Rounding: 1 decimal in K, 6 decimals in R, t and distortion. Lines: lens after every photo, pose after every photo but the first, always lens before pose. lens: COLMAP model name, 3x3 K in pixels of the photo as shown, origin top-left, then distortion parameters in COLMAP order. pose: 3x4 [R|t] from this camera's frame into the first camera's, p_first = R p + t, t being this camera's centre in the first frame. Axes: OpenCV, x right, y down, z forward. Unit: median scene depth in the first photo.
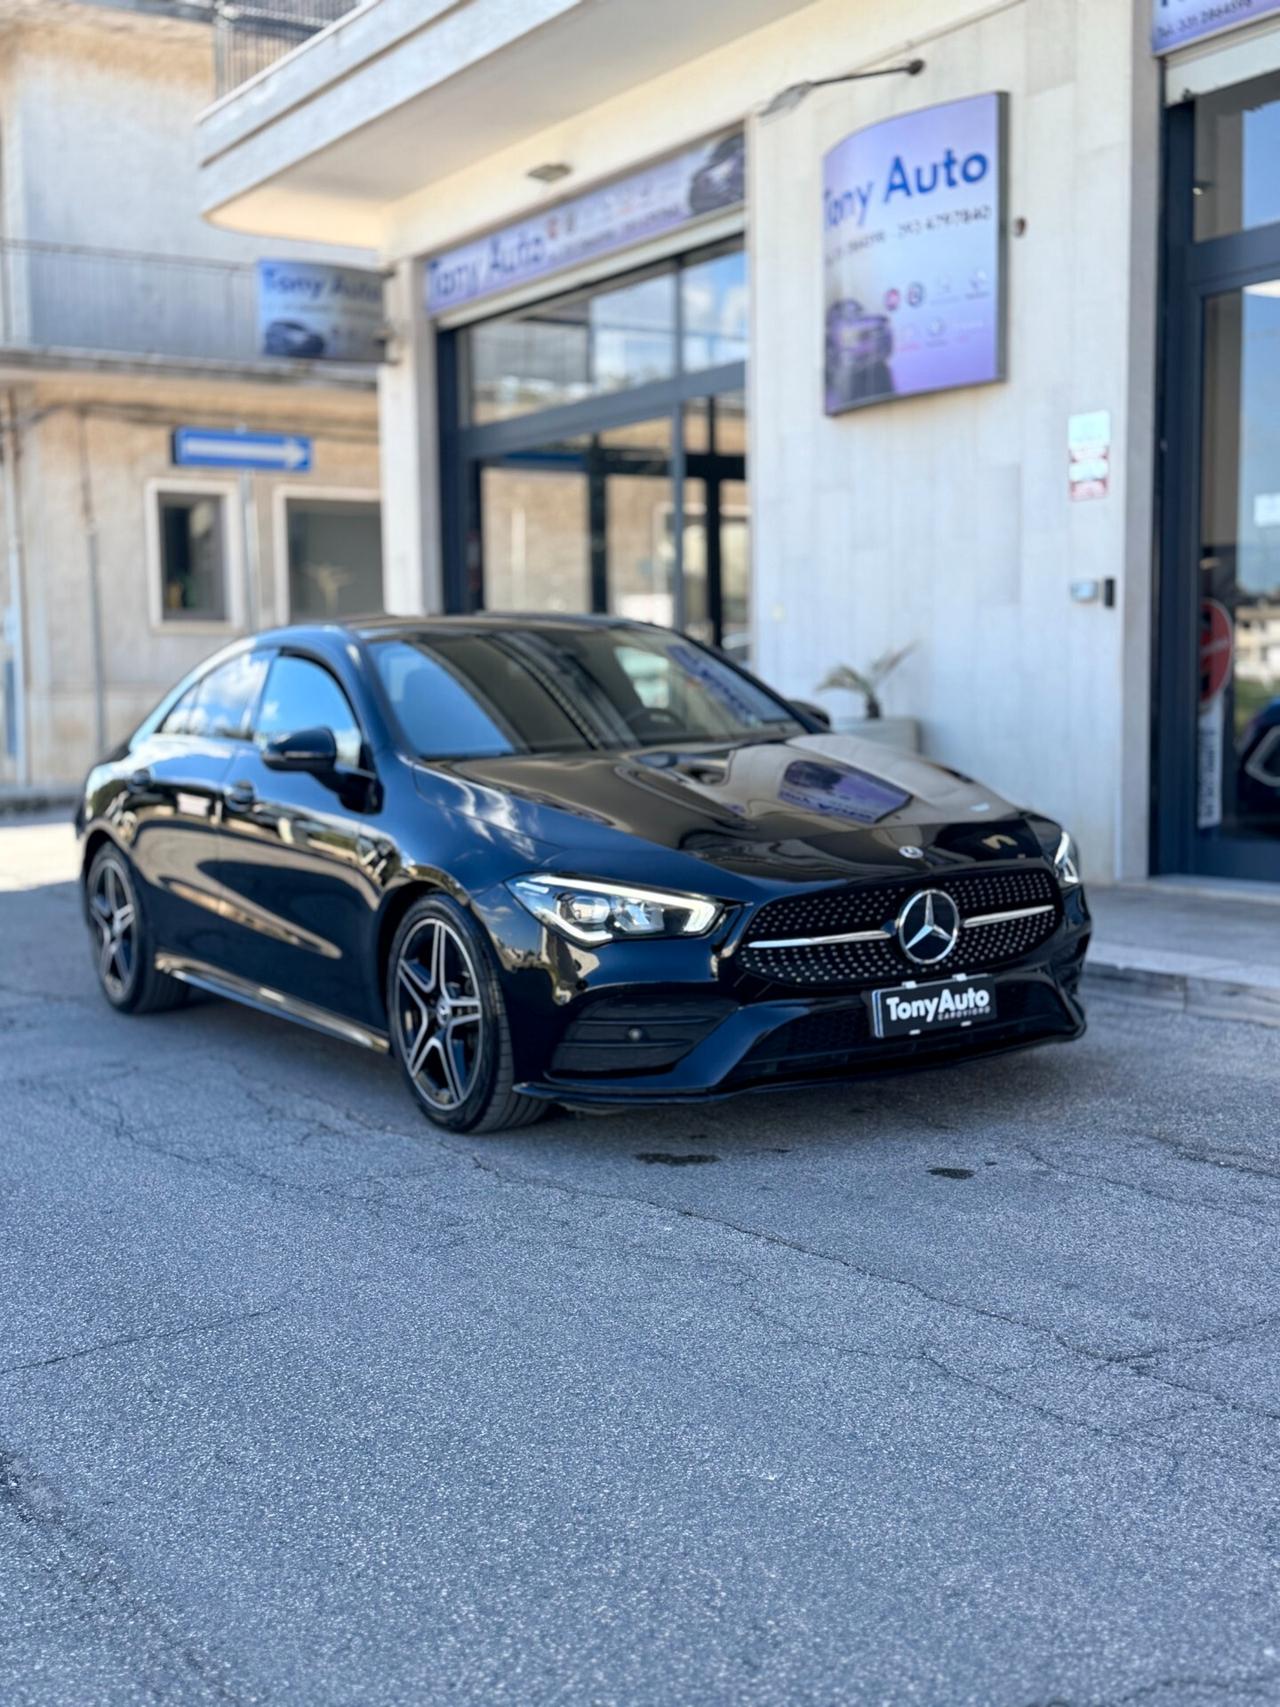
lens RADIAL K [[2121.4, 0, 656.3], [0, 2121.4, 880.0], [0, 0, 1]] dist [0.209436, -0.504843]
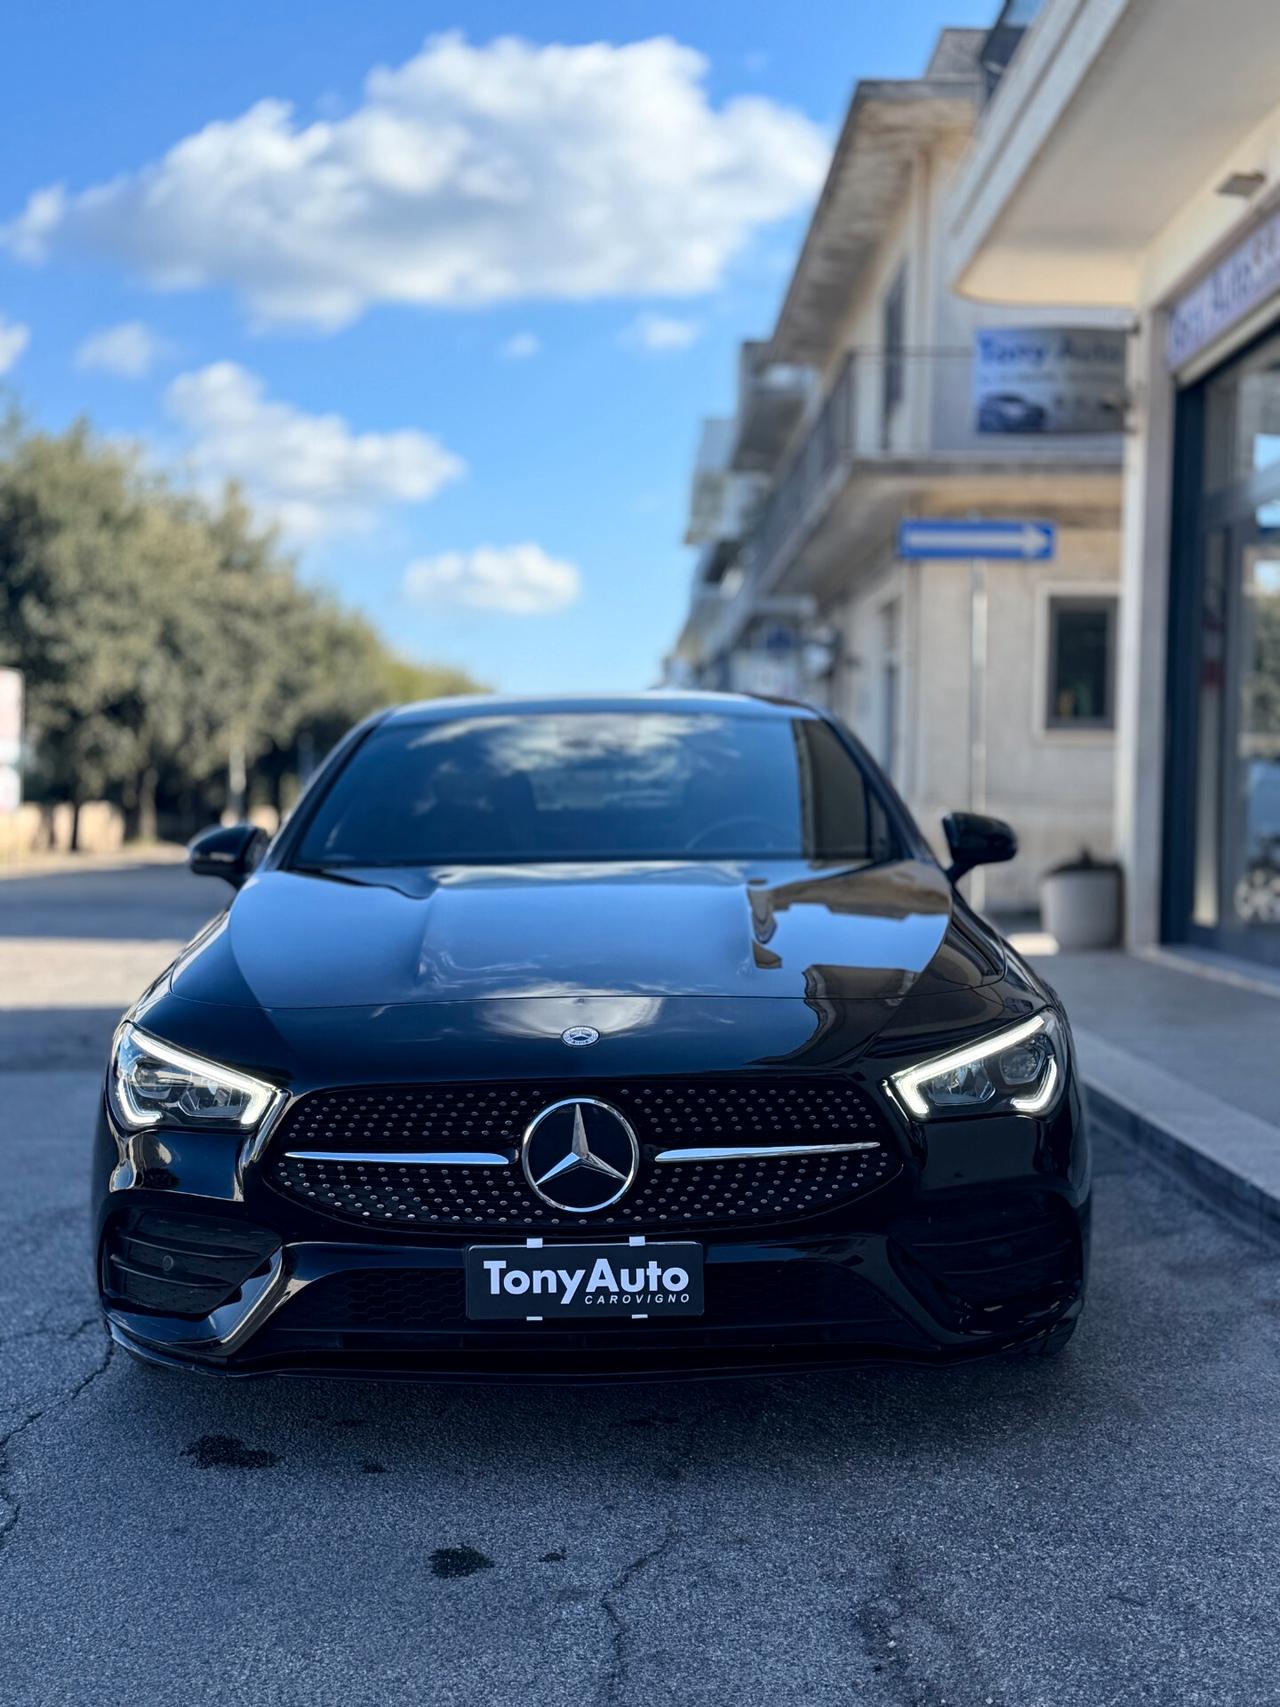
lens RADIAL K [[2101.2, 0, 615.3], [0, 2101.2, 888.1], [0, 0, 1]] dist [0.216733, -0.552110]
pose [[0.846035, 0.048128, -0.530951, 0.460937], [-0.075136, 0.996741, -0.029374, -0.039459], [0.527807, 0.064745, 0.846893, 0.454261]]
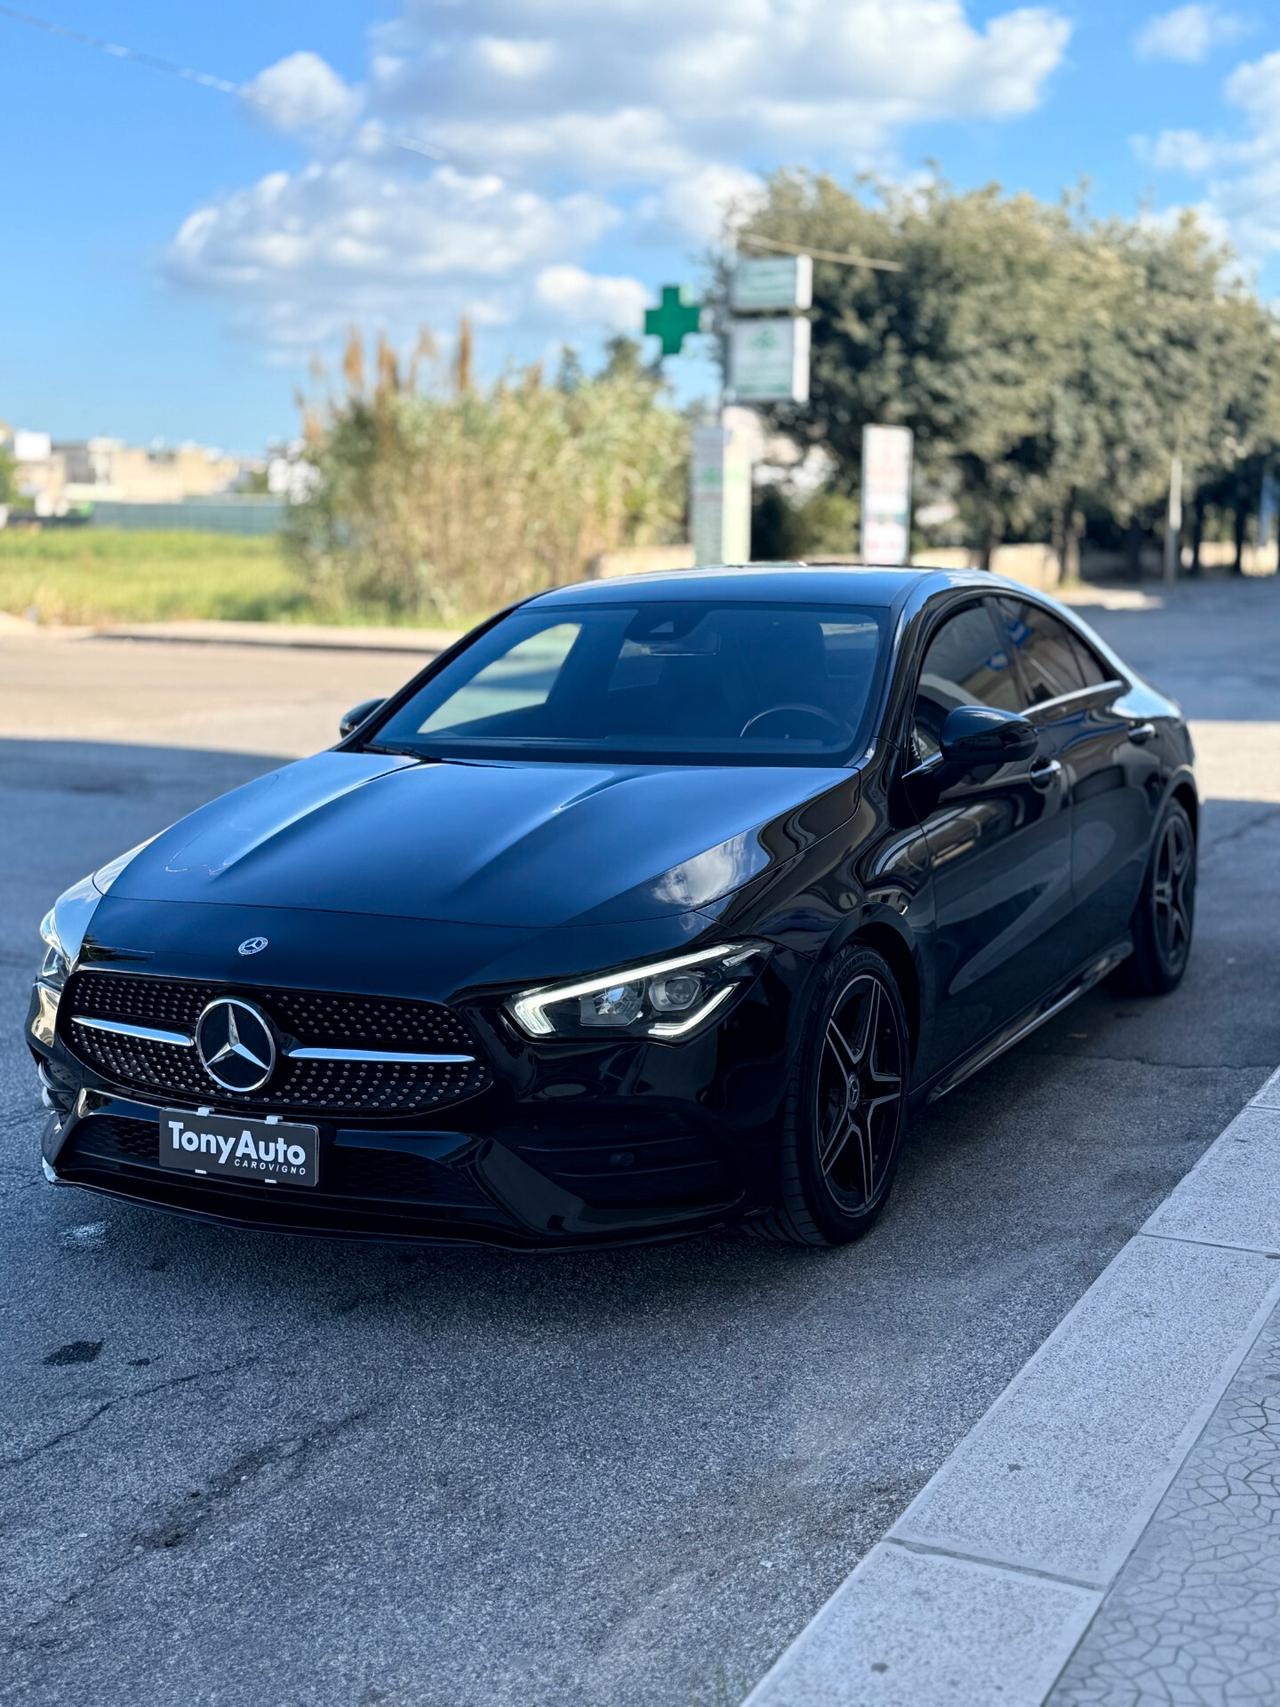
lens RADIAL K [[2106.9, 0, 641.5], [0, 2106.9, 845.4], [0, 0, 1]] dist [0.212042, -0.529063]
pose [[0.497712, 0.153362, -0.853676, 0.833263], [-0.089595, 0.988069, 0.125270, -0.156603], [0.862702, 0.014137, 0.505514, 0.721865]]
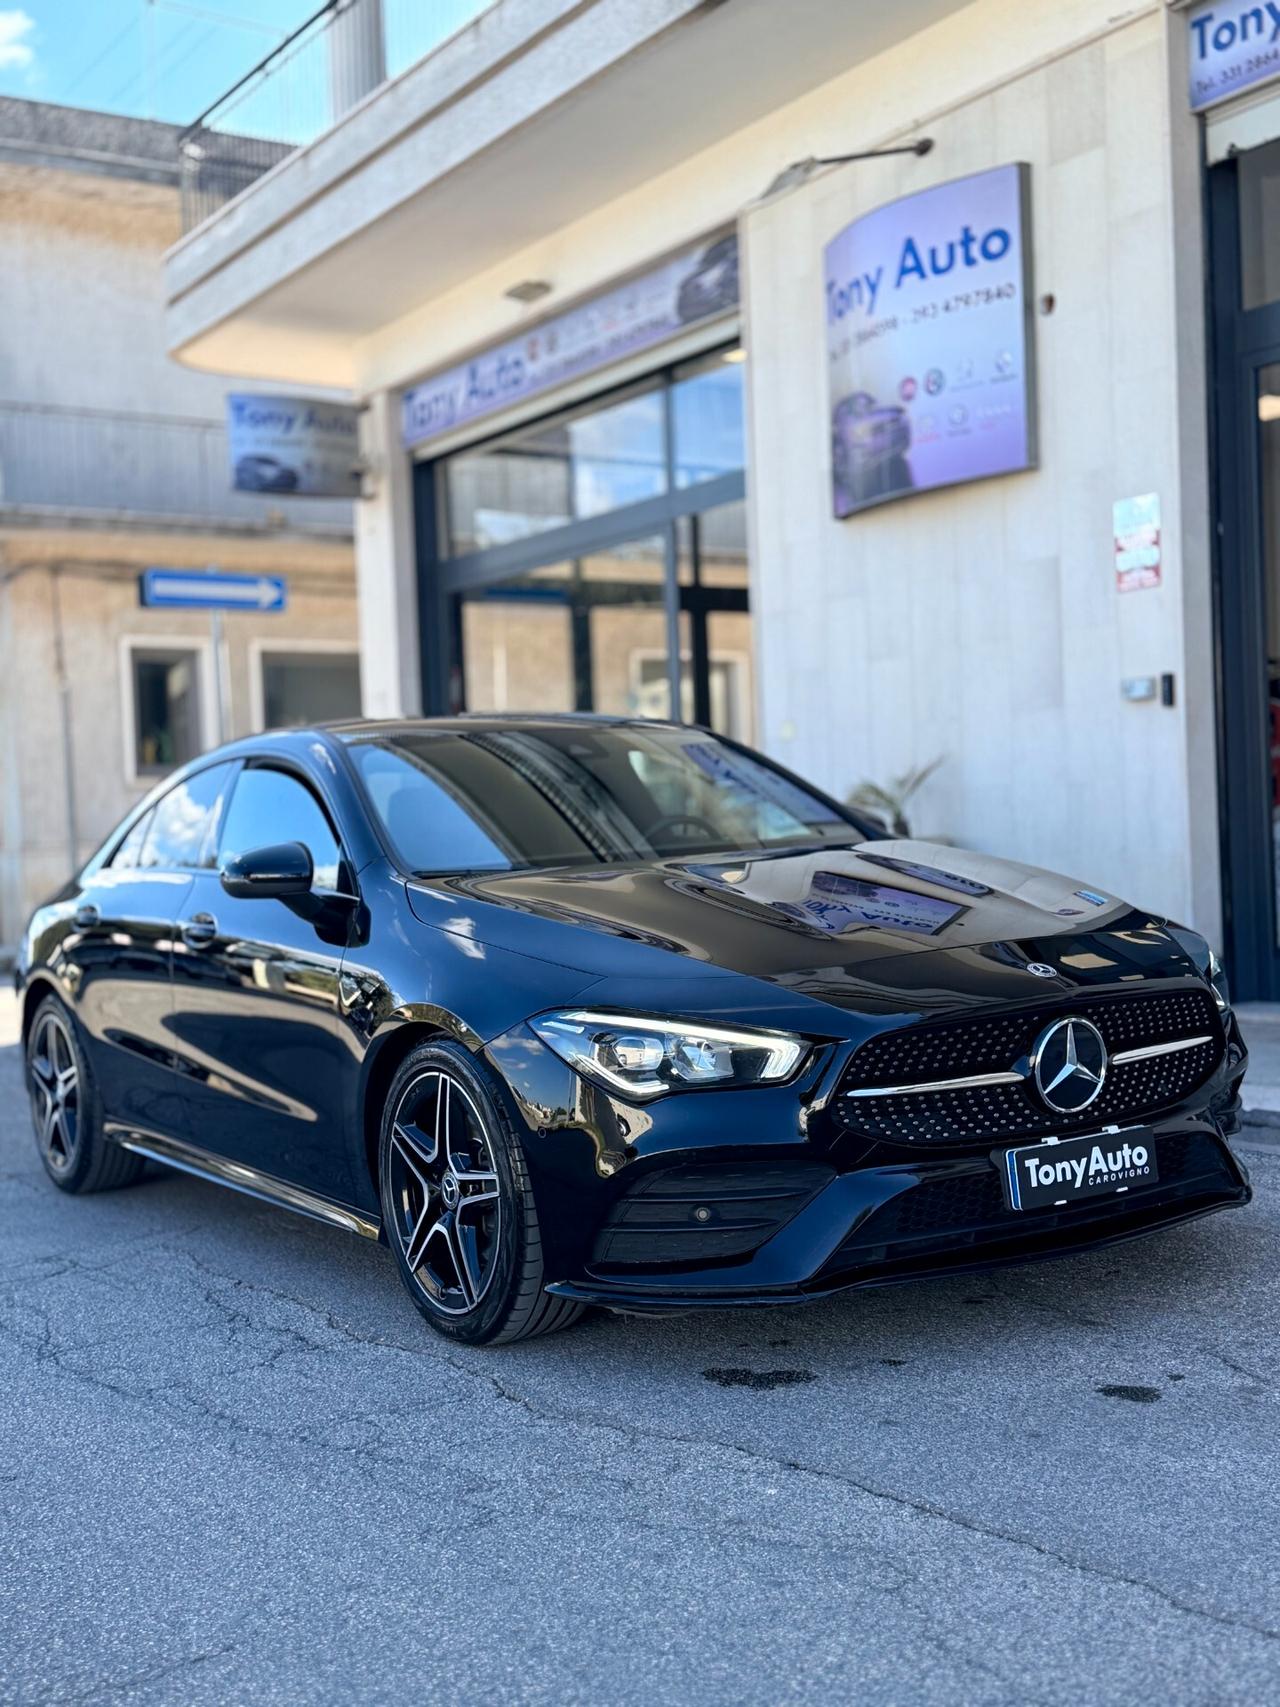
lens RADIAL K [[2030.7, 0, 648.2], [0, 2030.7, 868.9], [0, 0, 1]] dist [0.226483, -0.578009]
pose [[0.999605, -0.024921, 0.012975, -0.034499], [0.025855, 0.996648, -0.077611, 0.004433], [-0.010997, 0.077916, 0.996899, 0.240218]]
